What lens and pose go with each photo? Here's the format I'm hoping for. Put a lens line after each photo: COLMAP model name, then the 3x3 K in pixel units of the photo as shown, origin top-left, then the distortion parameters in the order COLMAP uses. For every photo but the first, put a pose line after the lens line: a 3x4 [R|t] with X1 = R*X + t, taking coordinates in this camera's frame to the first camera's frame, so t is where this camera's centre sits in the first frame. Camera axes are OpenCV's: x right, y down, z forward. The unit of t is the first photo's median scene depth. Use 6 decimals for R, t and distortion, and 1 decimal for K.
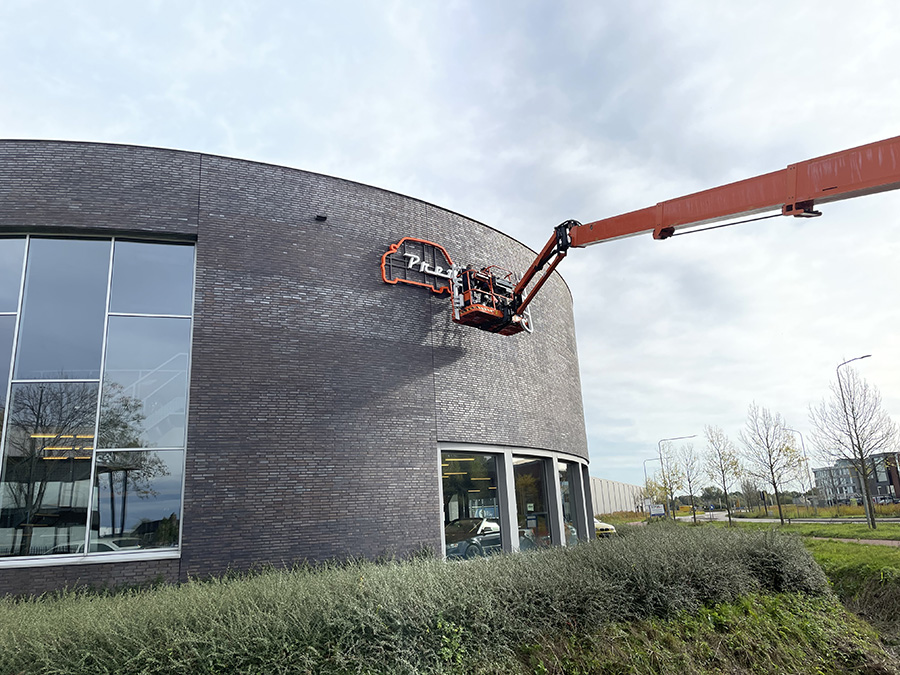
lens RADIAL K [[685.4, 0, 450.0], [0, 685.4, 337.5], [0, 0, 1]] dist [0.103705, -0.135198]
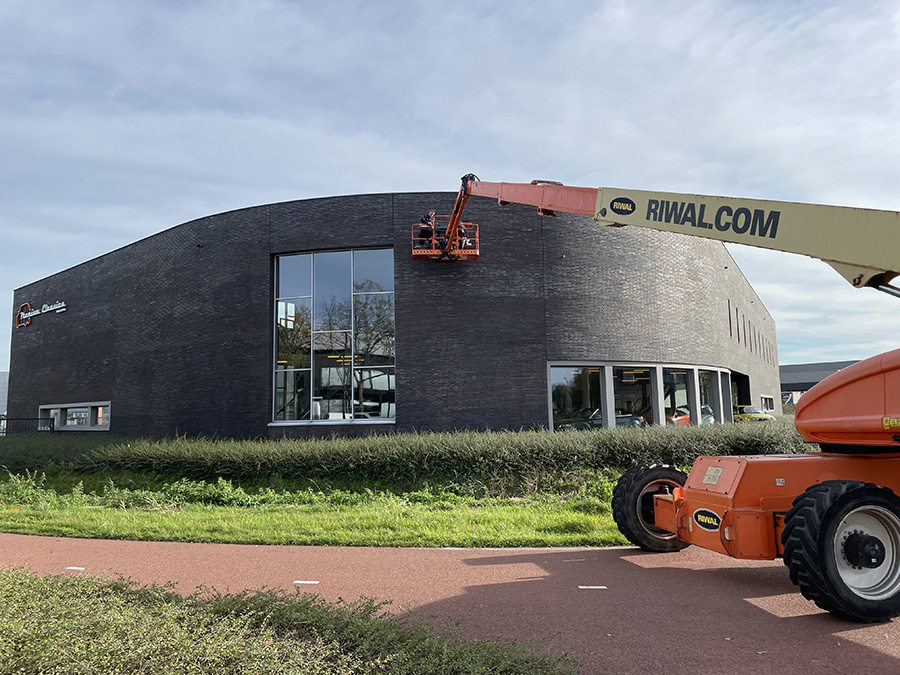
lens RADIAL K [[685.4, 0, 450.0], [0, 685.4, 337.5], [0, 0, 1]] dist [0.103705, -0.135198]
pose [[0.915759, -0.006641, -0.401673, 0.463367], [0.074986, 0.985116, 0.154670, -0.178141], [0.394667, -0.171760, 0.902628, -0.544042]]
